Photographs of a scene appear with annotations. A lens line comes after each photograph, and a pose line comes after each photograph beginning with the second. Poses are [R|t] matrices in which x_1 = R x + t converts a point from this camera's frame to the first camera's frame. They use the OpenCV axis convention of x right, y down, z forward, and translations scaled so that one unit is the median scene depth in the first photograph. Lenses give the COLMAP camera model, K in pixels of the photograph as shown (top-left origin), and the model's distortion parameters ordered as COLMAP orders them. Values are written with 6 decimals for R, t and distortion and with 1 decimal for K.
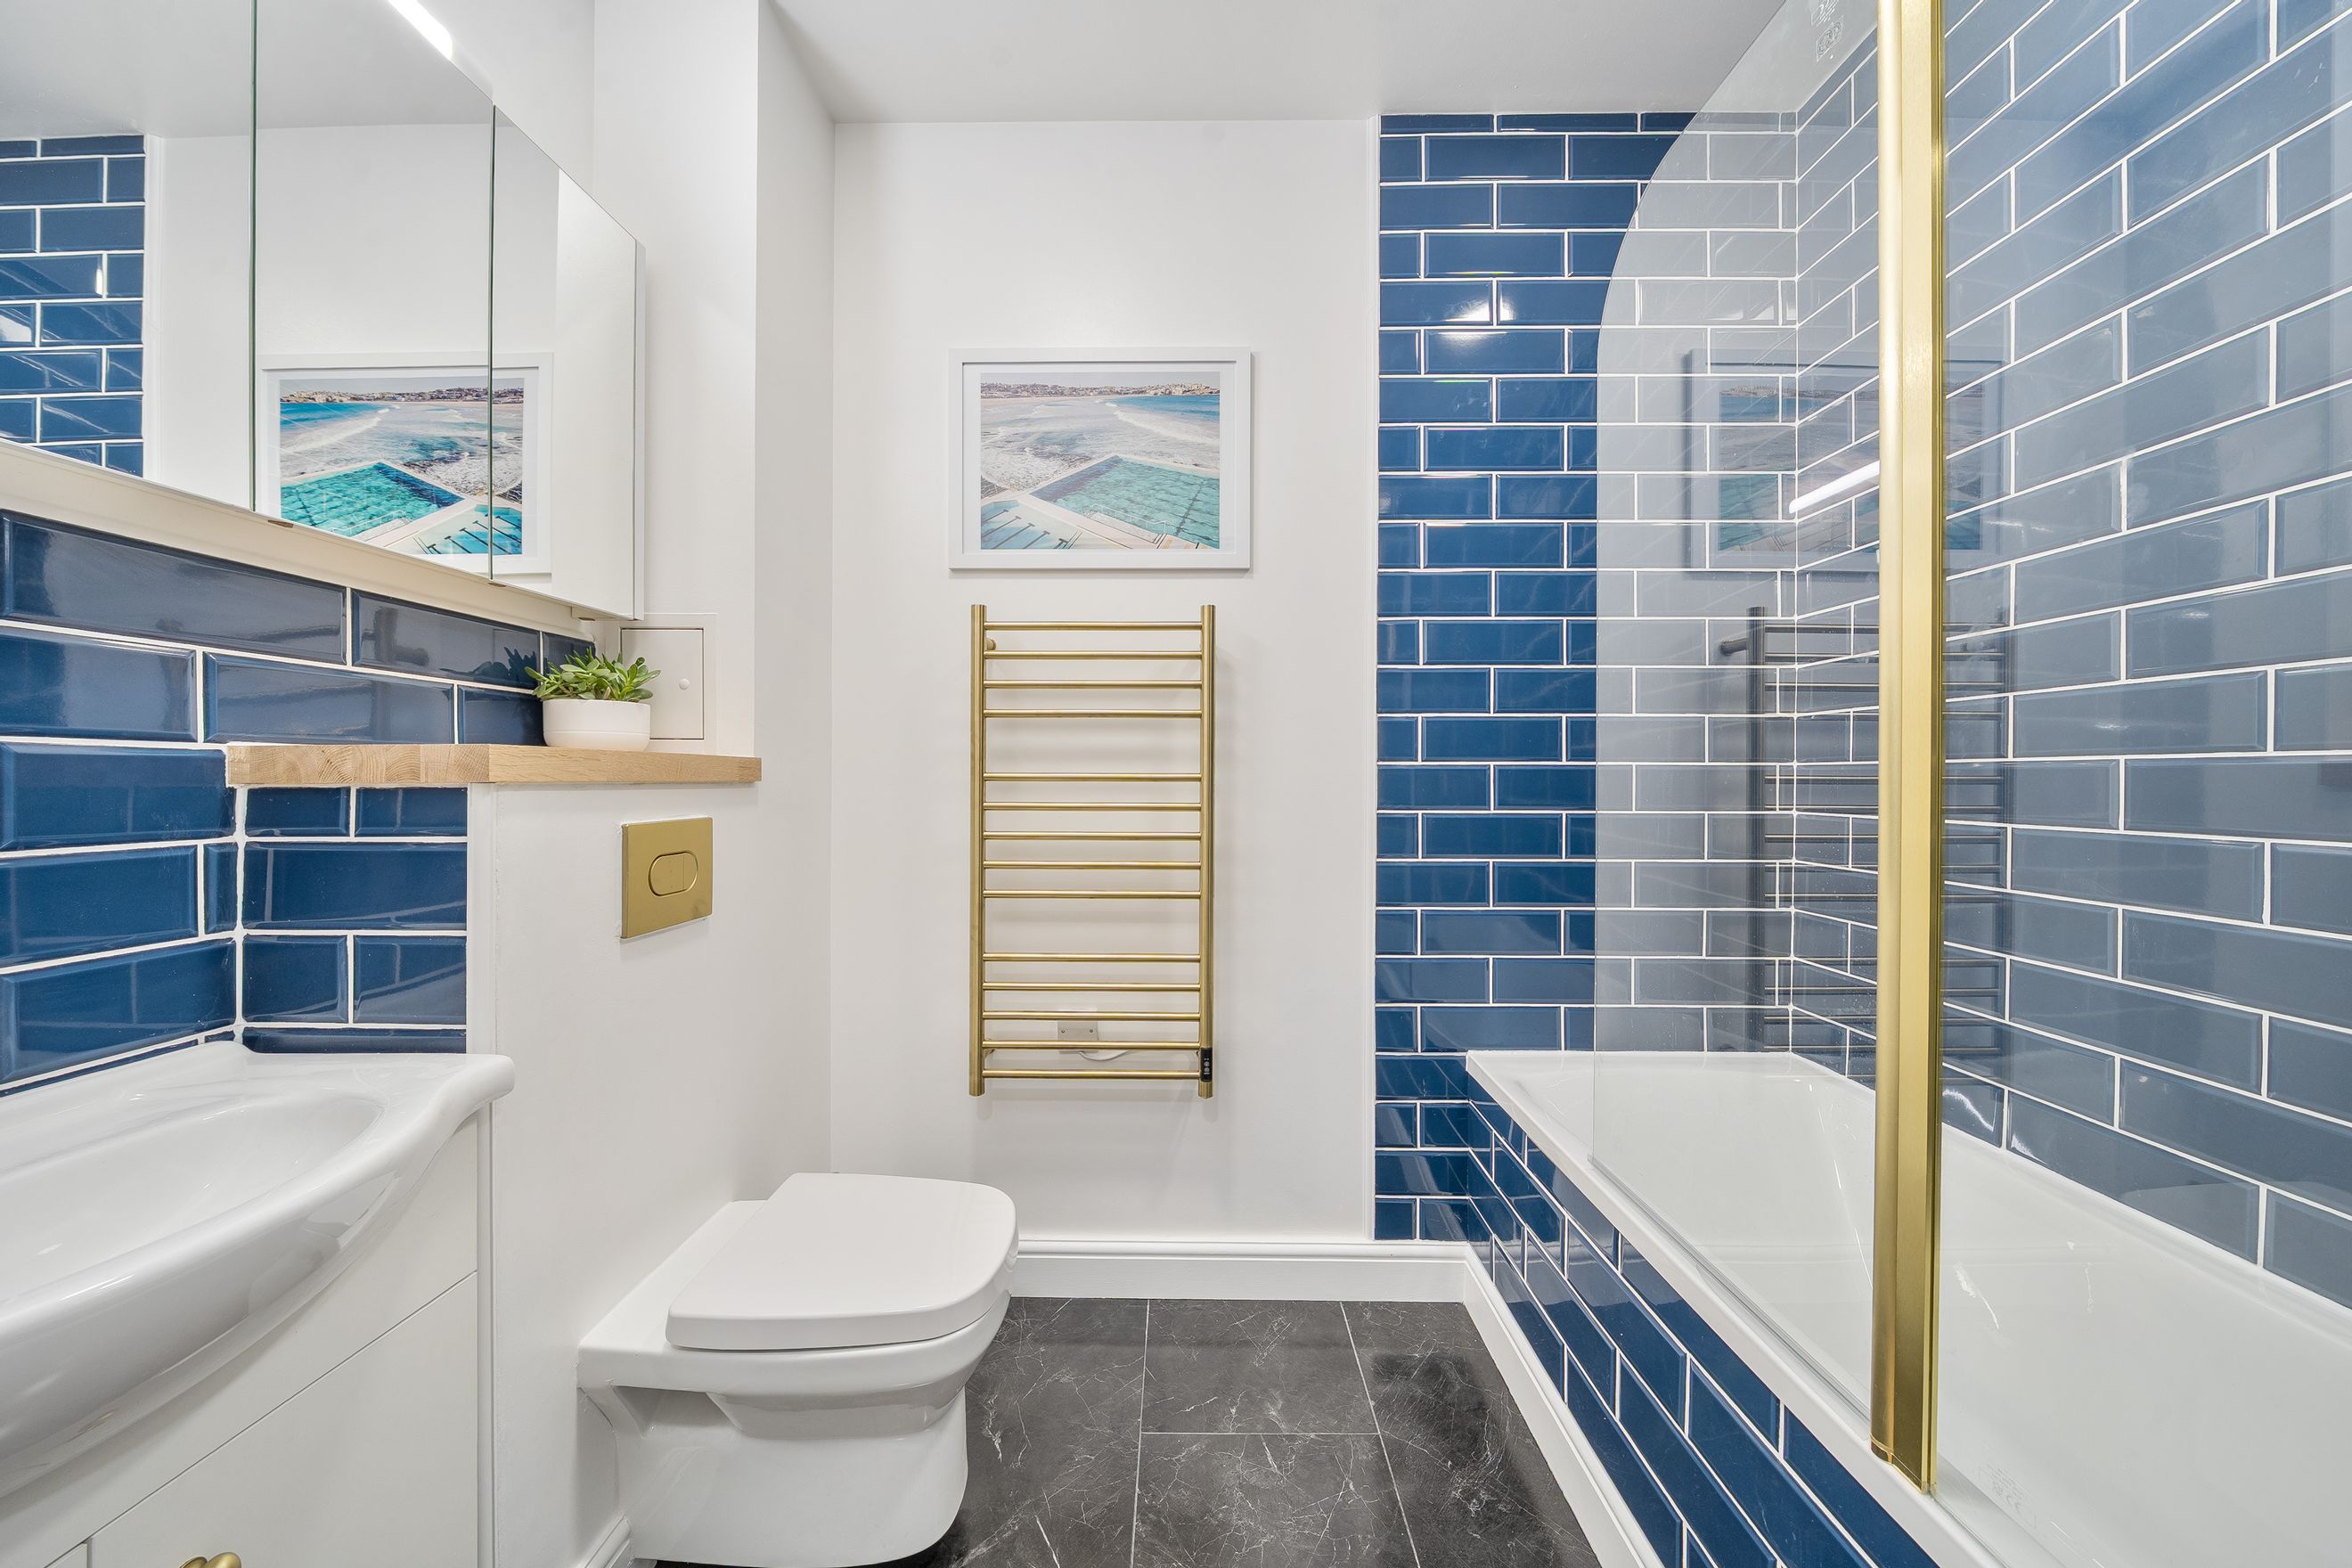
lens RADIAL K [[832.3, 0, 1176.0], [0, 832.3, 784.0], [0, 0, 1]] dist [0.000670, -0.006310]
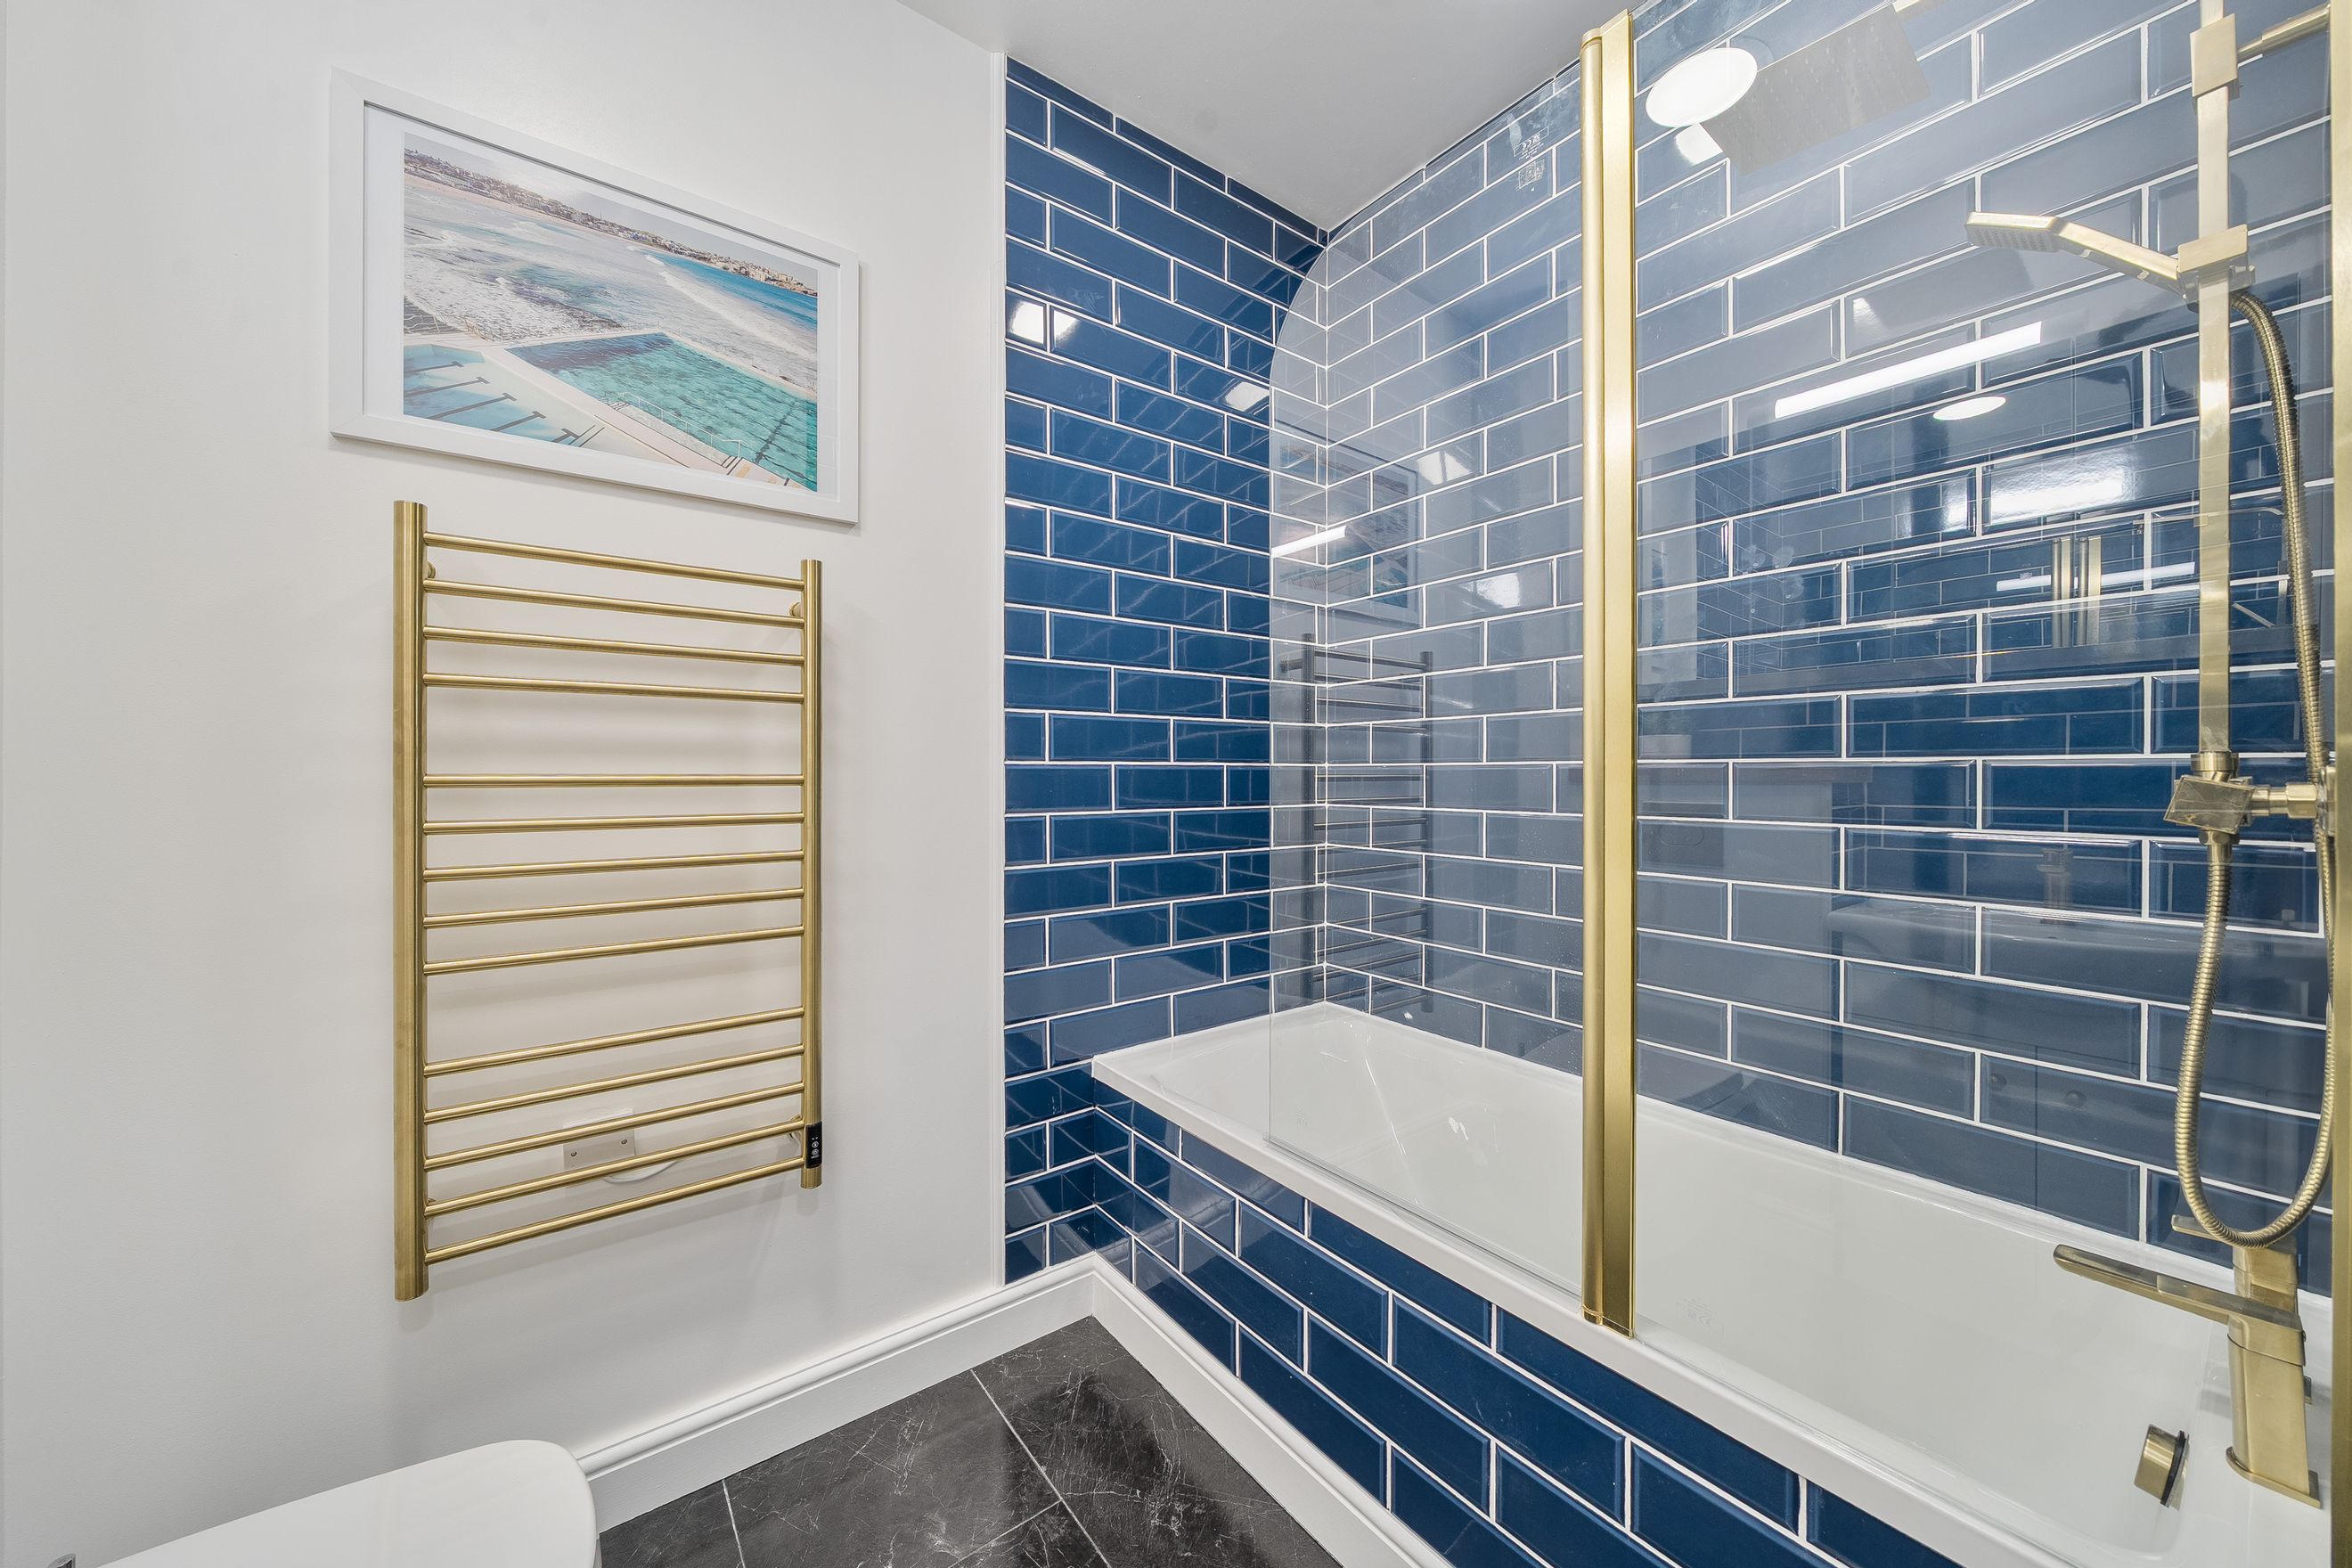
lens RADIAL K [[837.0, 0, 1209.6], [0, 837.0, 775.8], [0, 0, 1]] dist [-0.005781, -0.000160]
pose [[0.780794, -0.004166, 0.624775, -0.157291], [0.005862, 0.999983, -0.000658, -0.008461], [-0.624761, 0.004176, 0.780805, 0.144948]]
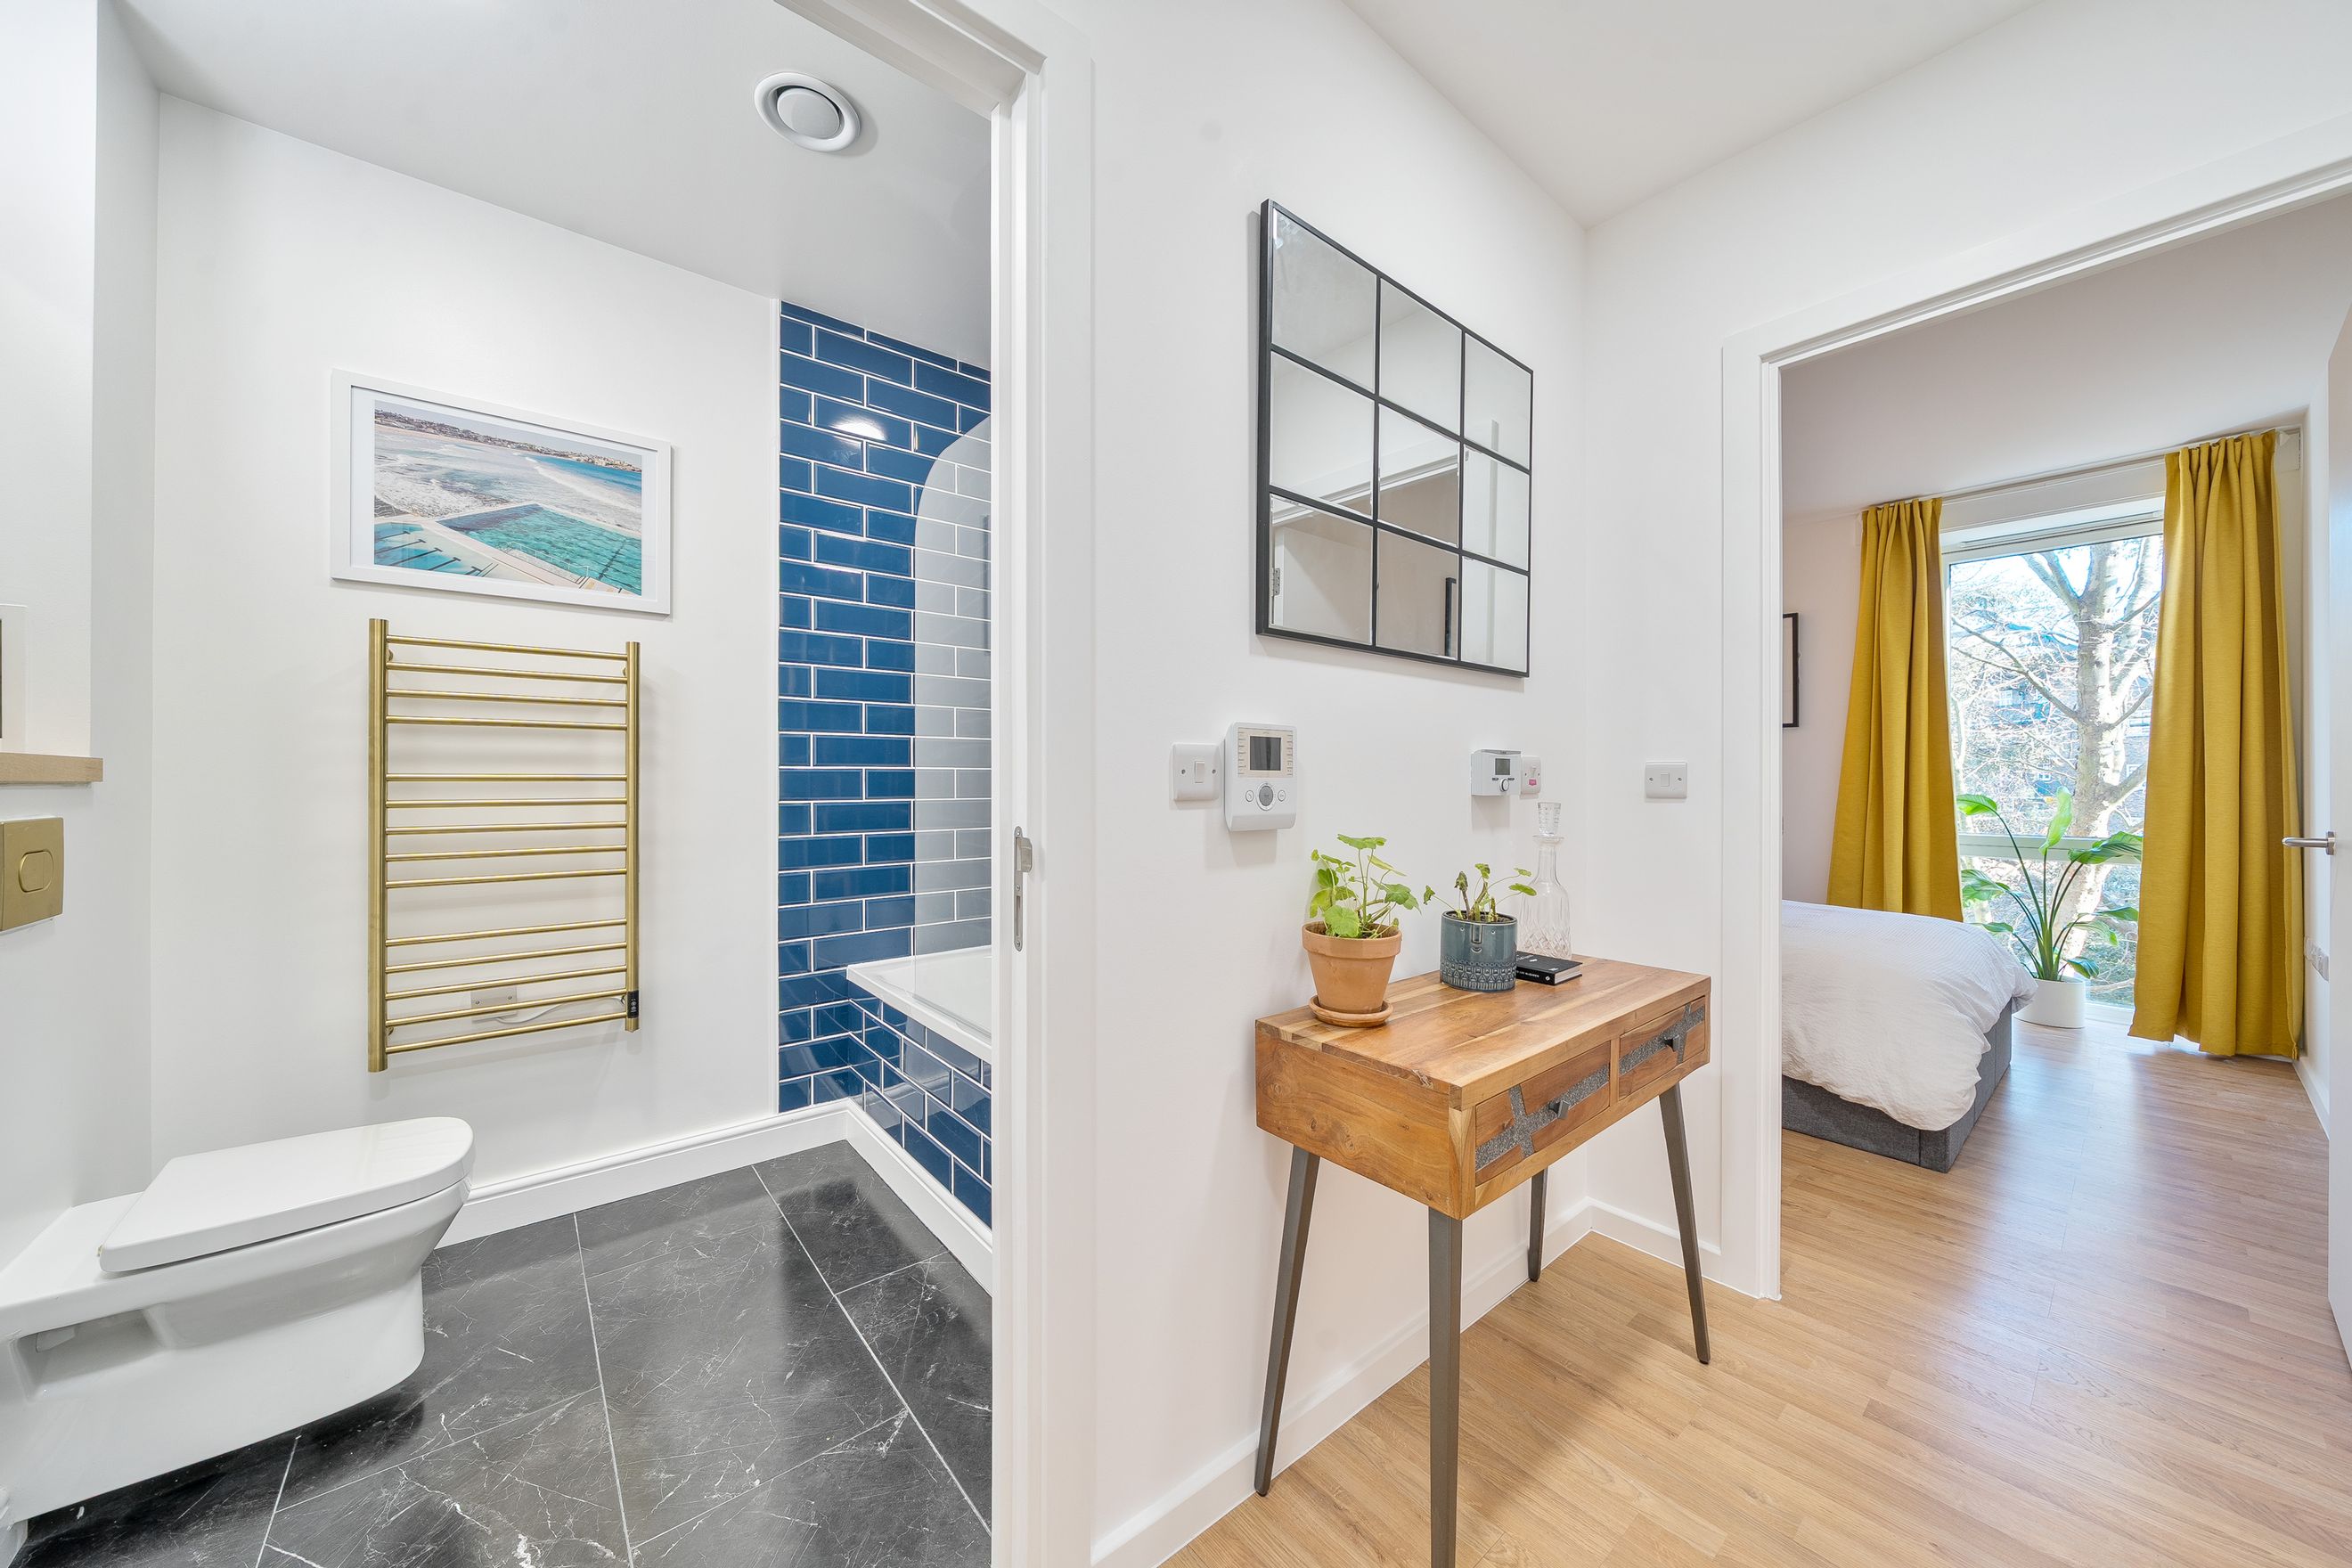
lens RADIAL K [[825.4, 0, 1201.0], [0, 825.4, 778.8], [0, 0, 1]] dist [-0.005302, 0.000107]
pose [[0.759114, -0.002186, 0.650954, -0.118071], [0.006188, 0.999973, -0.003858, 0.003977], [-0.650928, 0.006956, 0.759108, -0.498670]]
